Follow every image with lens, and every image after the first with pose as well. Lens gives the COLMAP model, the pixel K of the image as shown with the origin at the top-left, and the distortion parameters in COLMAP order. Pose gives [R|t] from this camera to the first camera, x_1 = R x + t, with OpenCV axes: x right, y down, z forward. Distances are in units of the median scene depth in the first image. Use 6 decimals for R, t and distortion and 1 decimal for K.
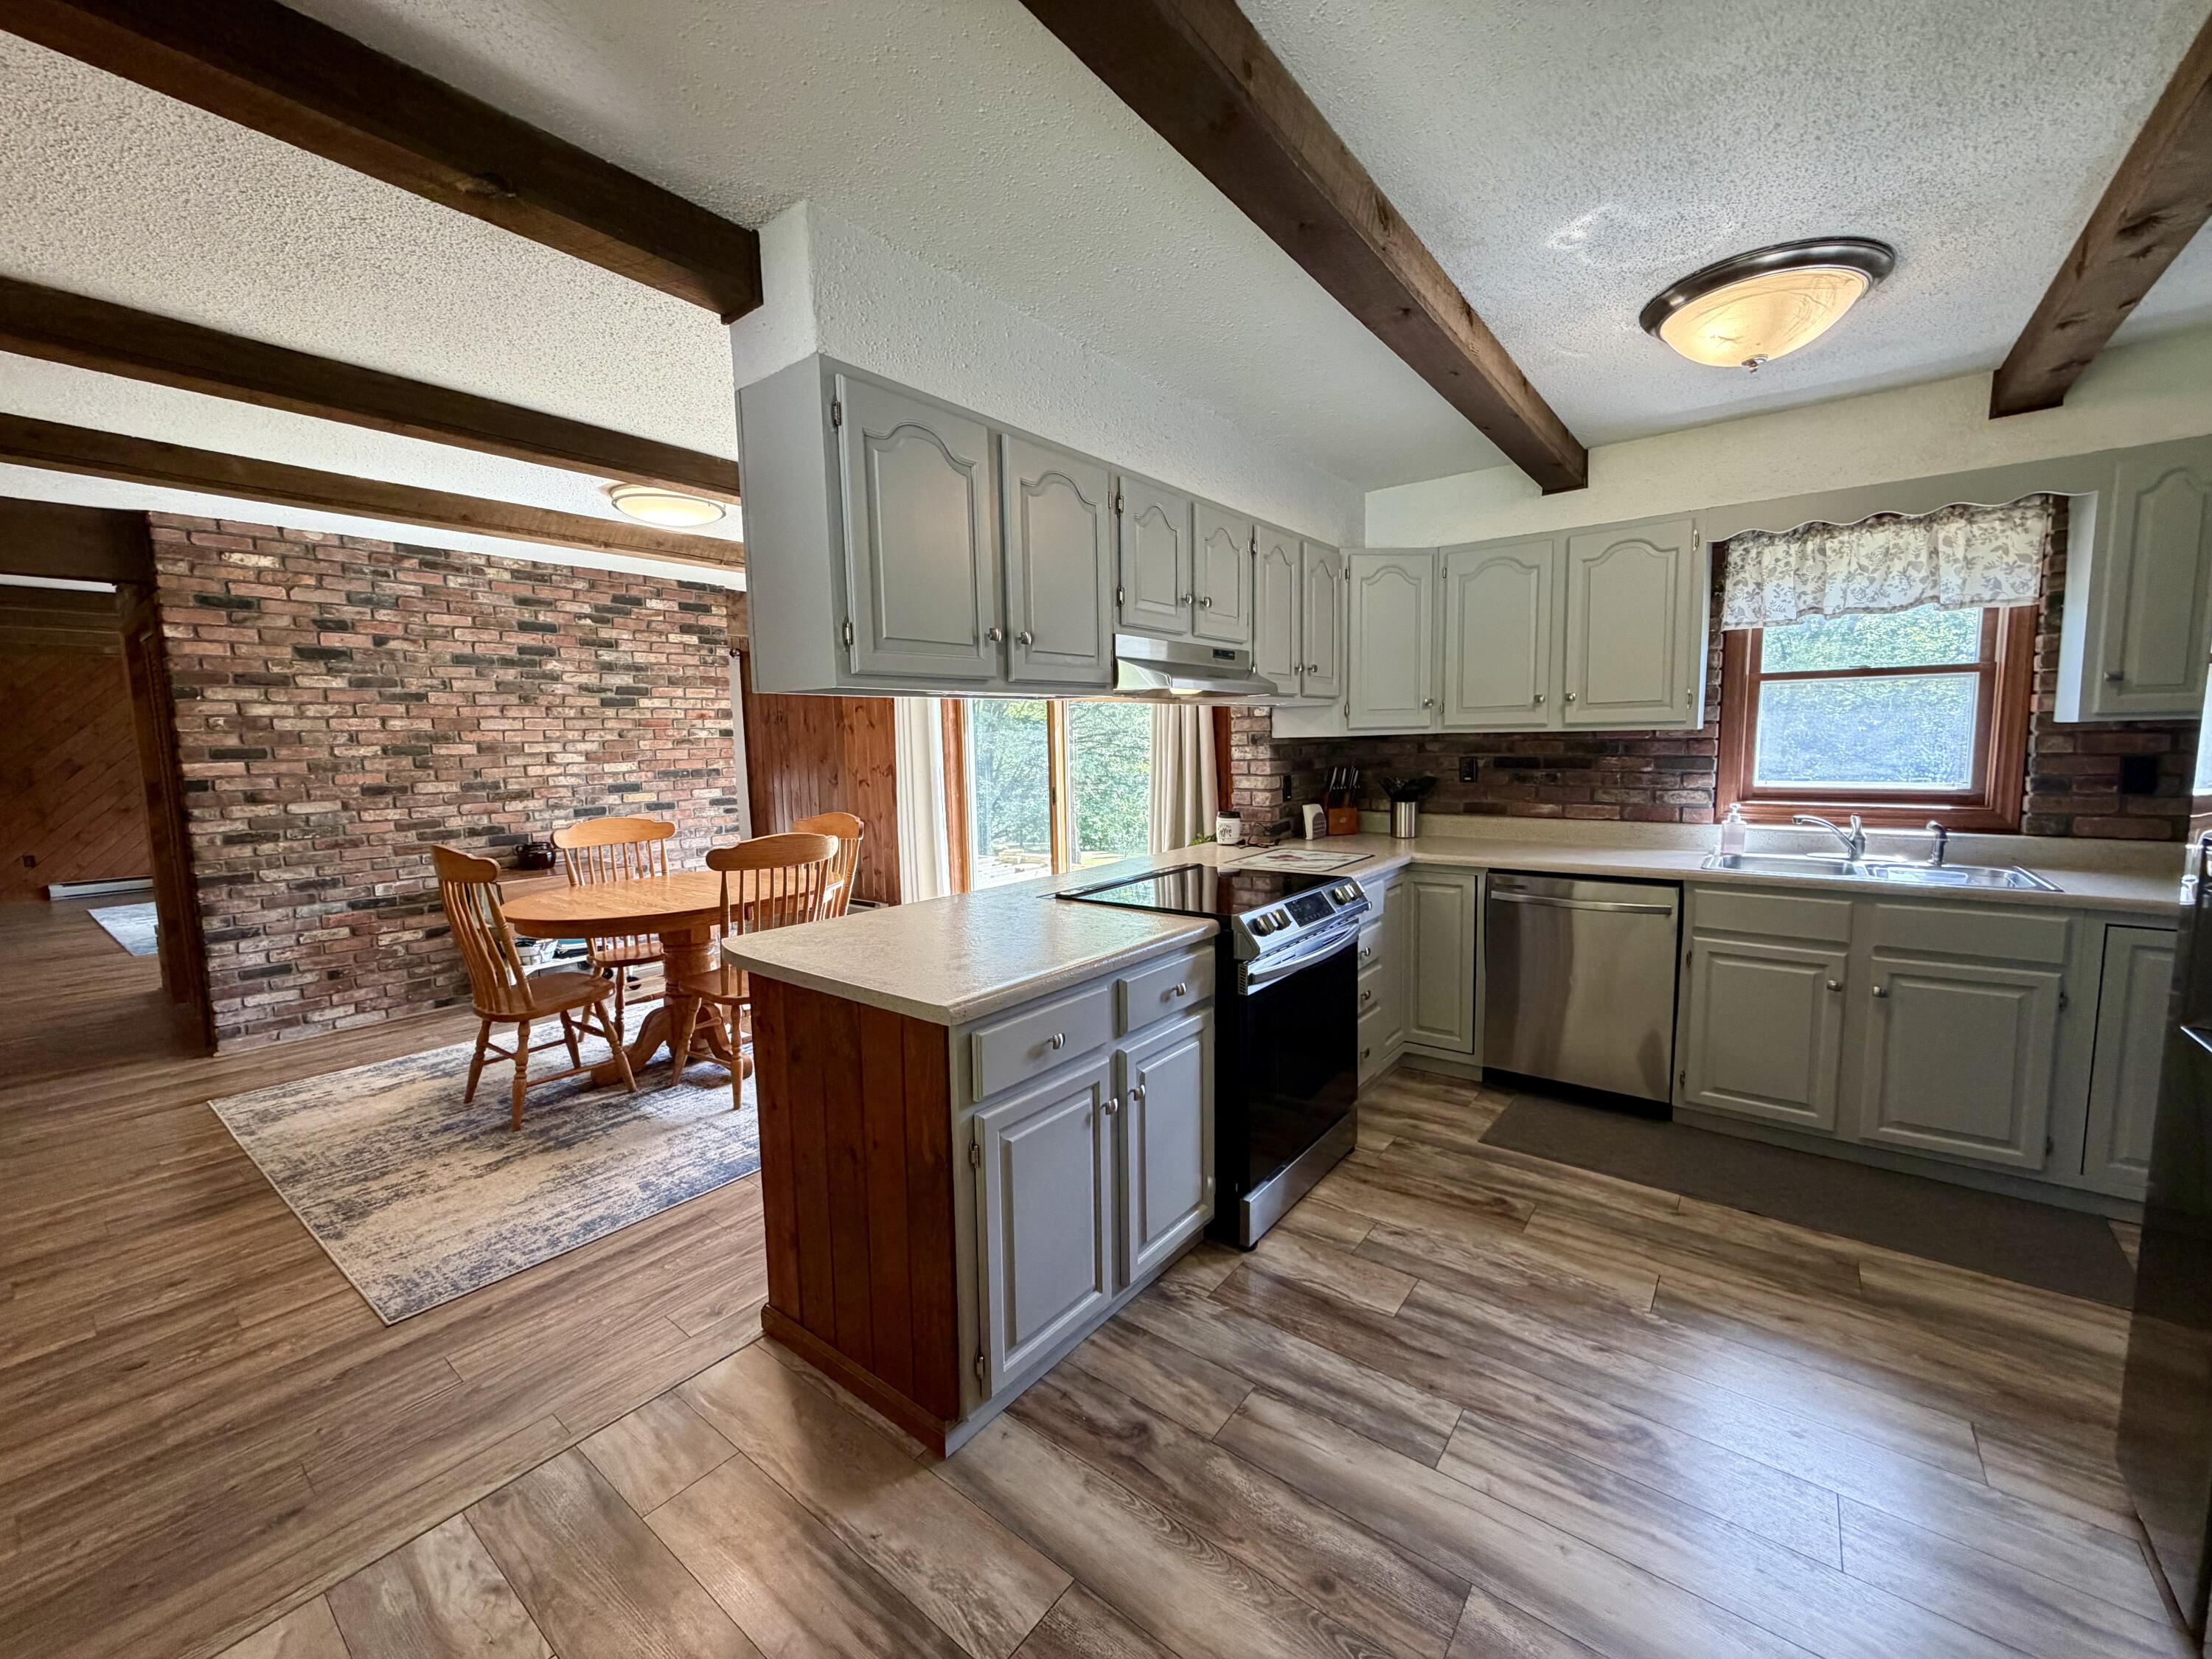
lens RADIAL K [[882.6, 0, 1100.3], [0, 882.6, 827.6], [0, 0, 1]] dist [0.000184, 0.000009]
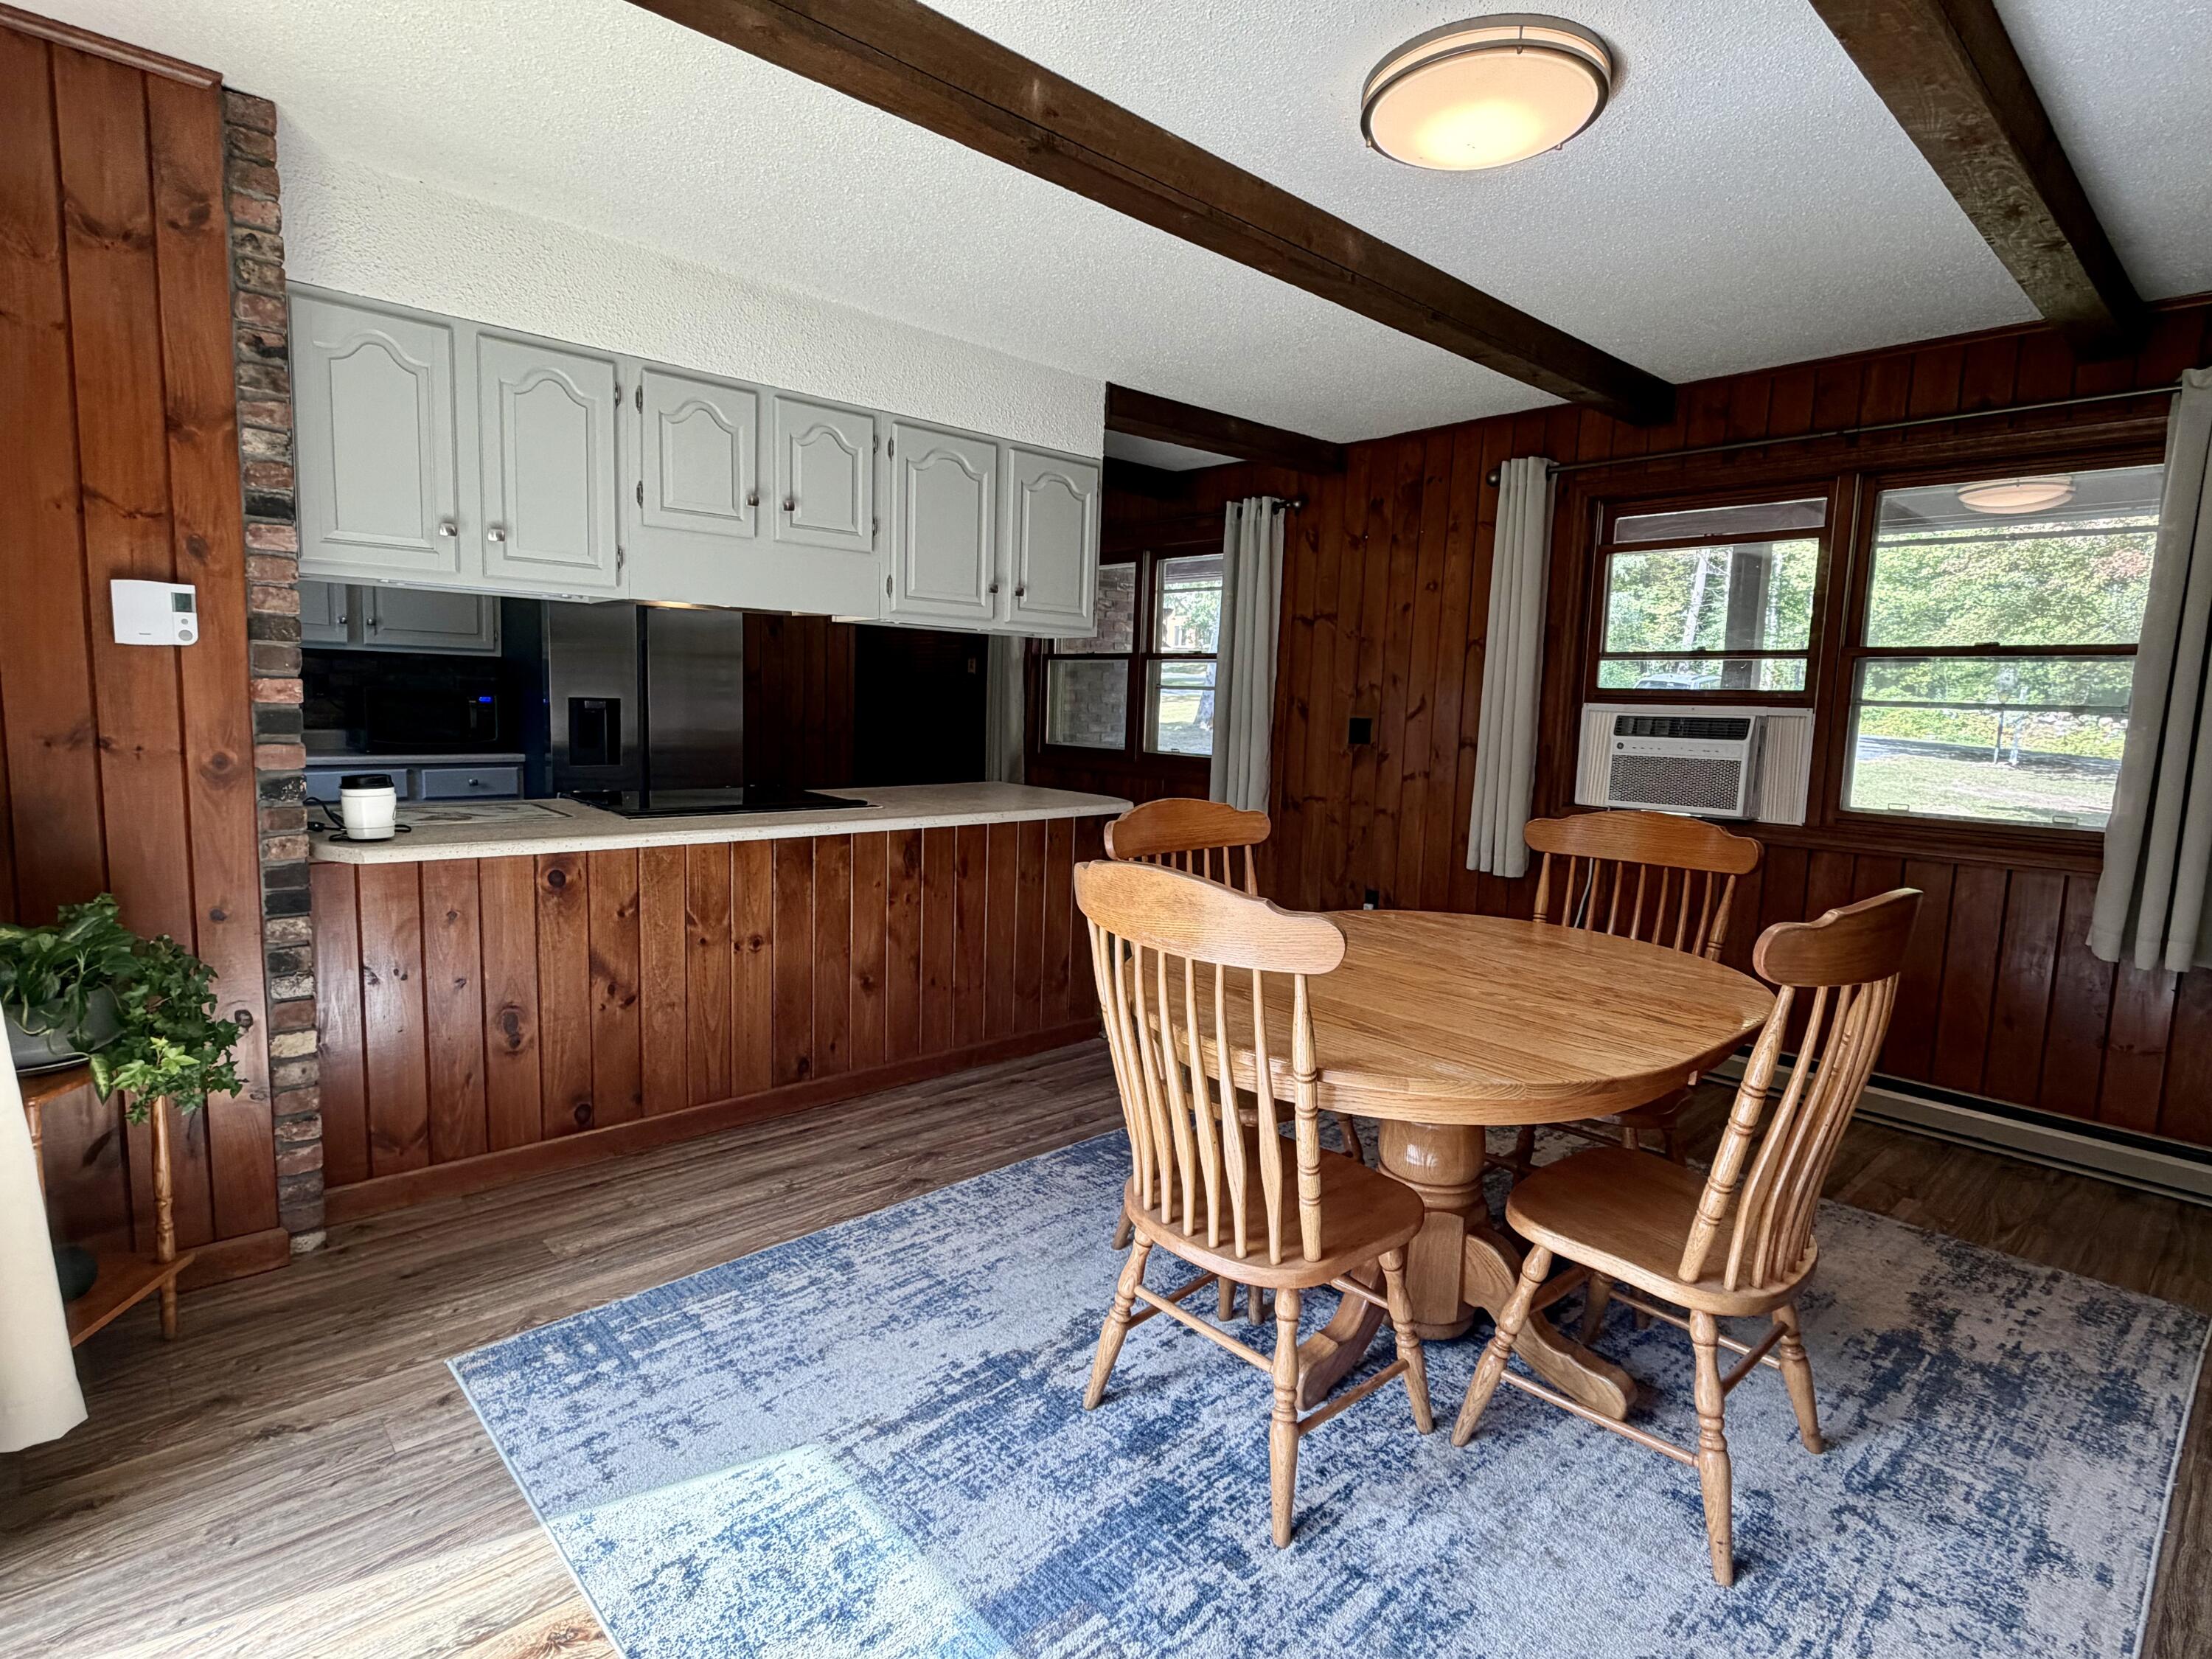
lens RADIAL K [[1122.7, 0, 1106.2], [0, 1122.7, 824.6], [0, 0, 1]] dist [-0.000737, -0.000878]
pose [[-0.985409, -0.033969, 0.166781, -0.386705], [0.002268, 0.977174, 0.212427, -0.127573], [-0.170190, 0.209706, -0.962839, 1.552175]]
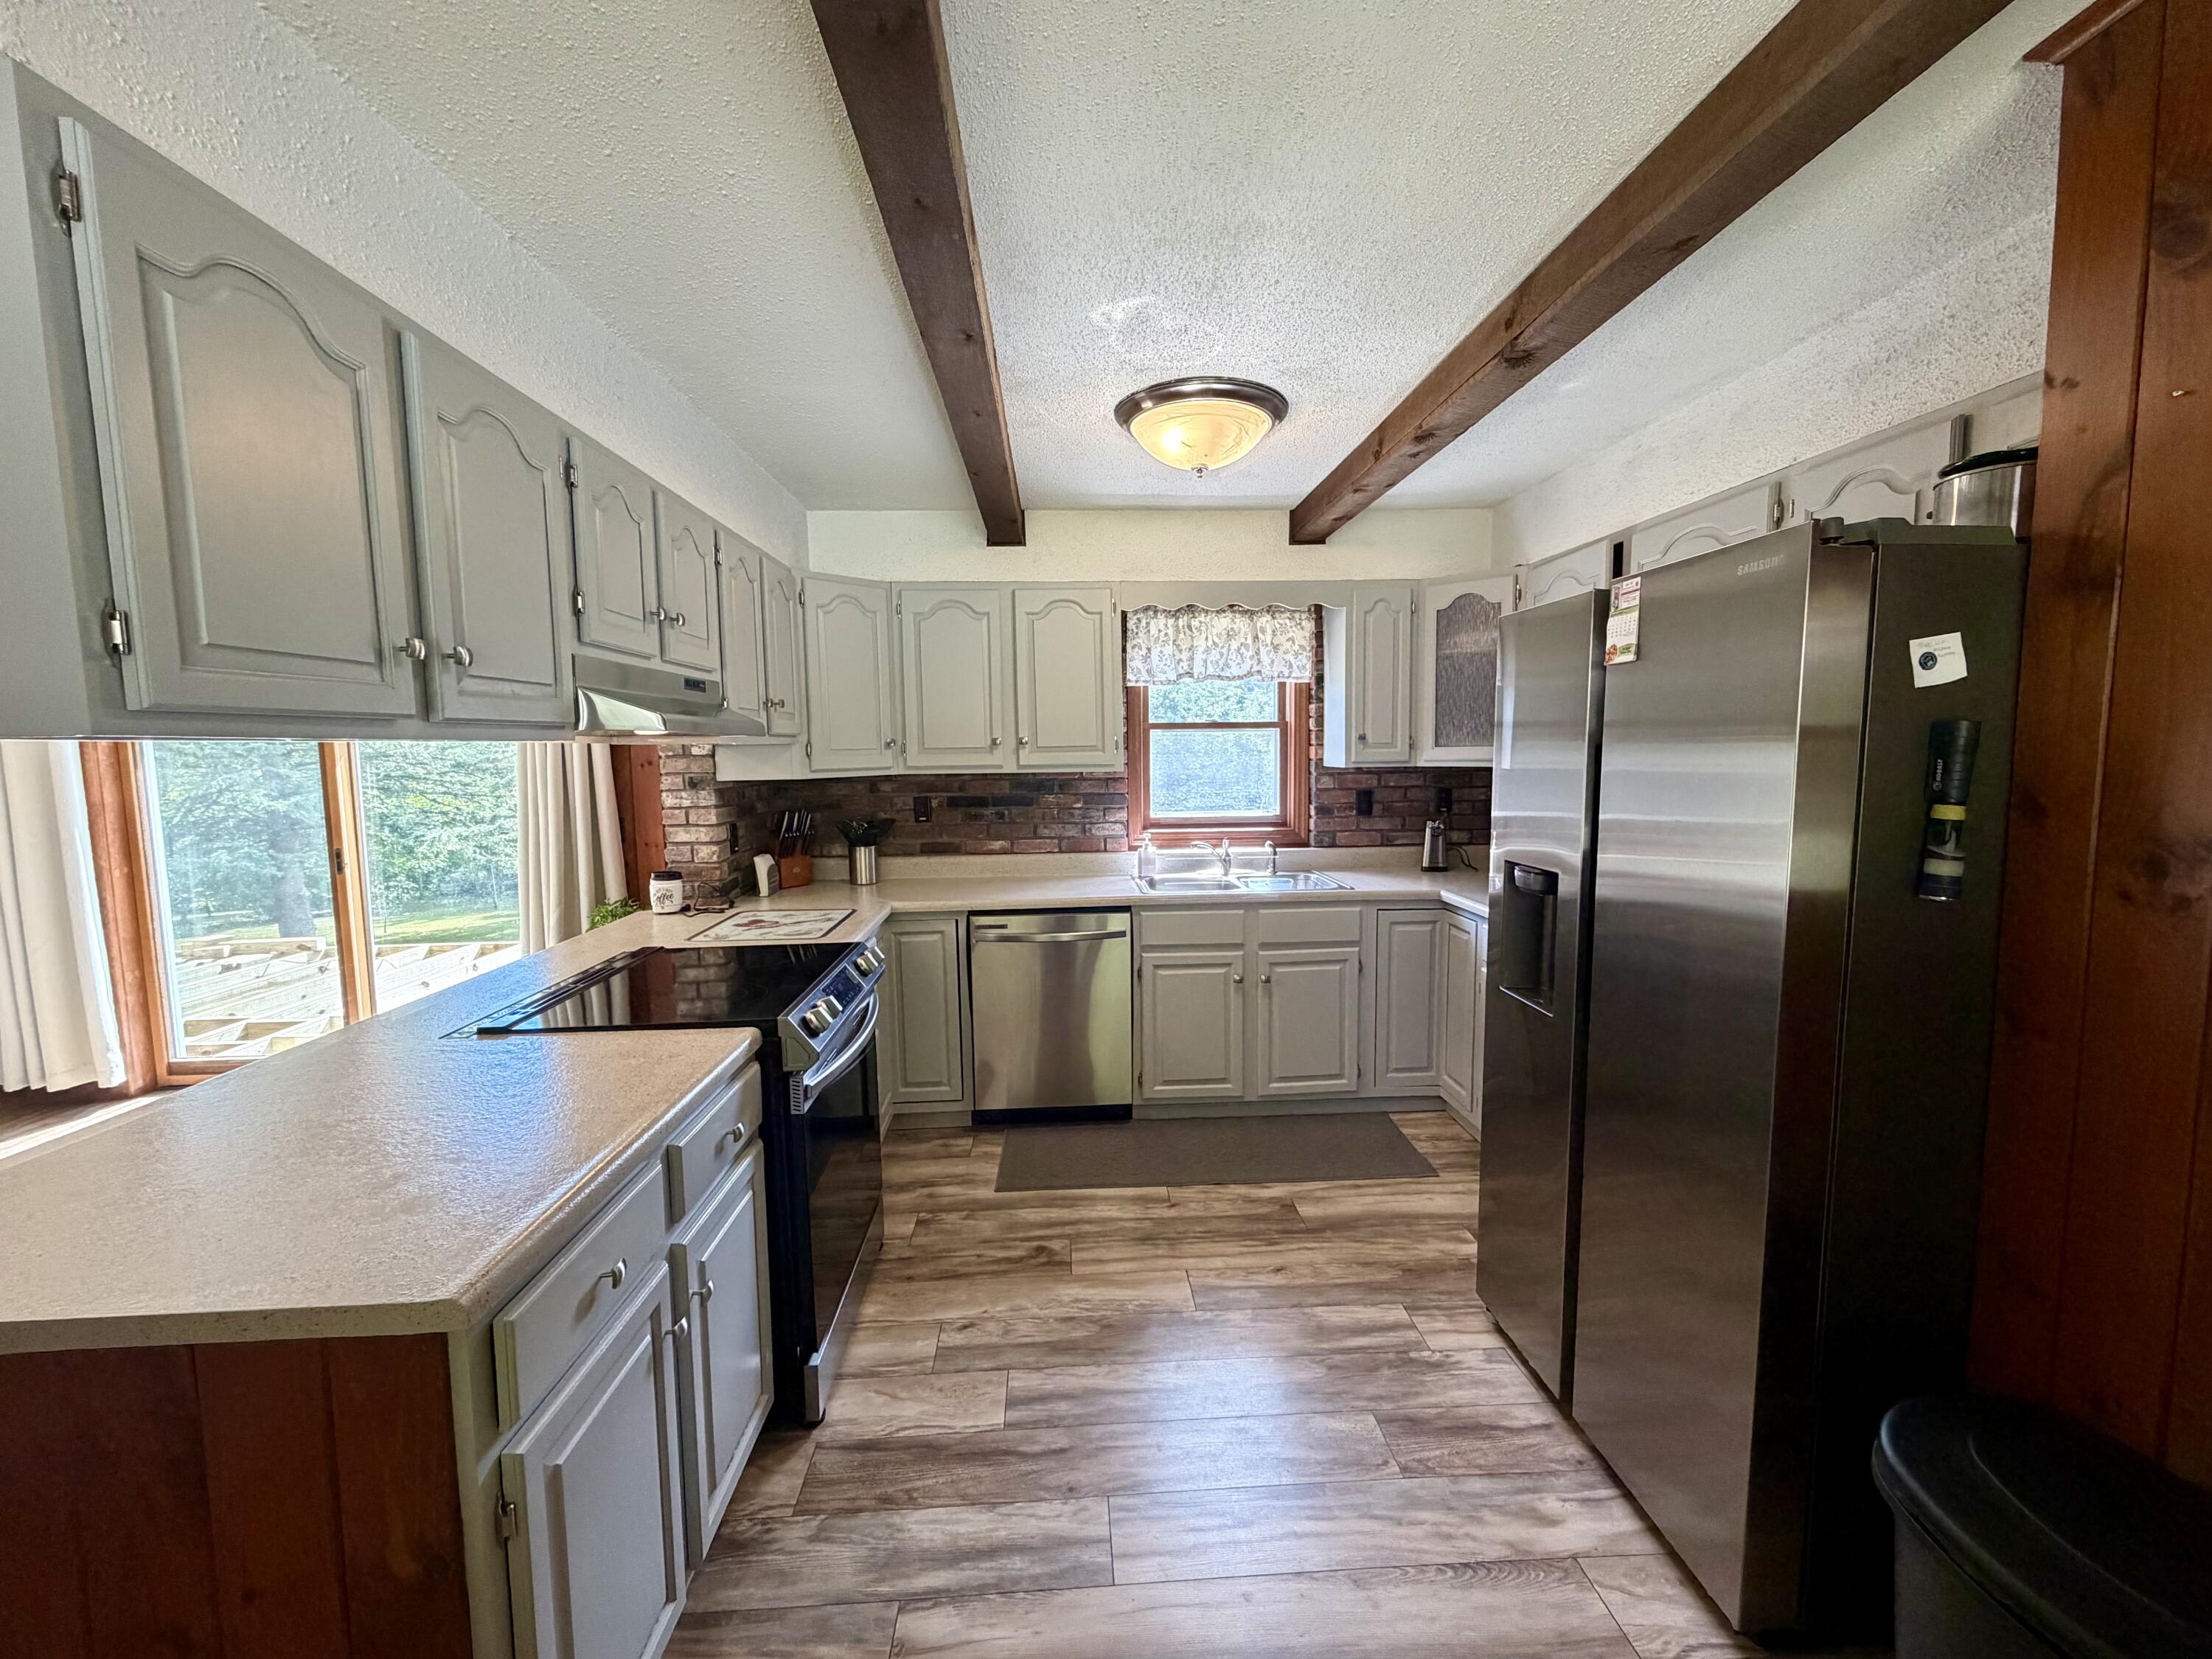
lens RADIAL K [[903.2, 0, 1109.2], [0, 903.2, 827.8], [0, 0, 1]] dist [0.000930, 0.000061]
pose [[0.752671, -0.048876, 0.656580, -0.090834], [0.066214, 0.997804, -0.001627, -0.030430], [-0.655059, 0.044699, 0.754255, 0.104485]]
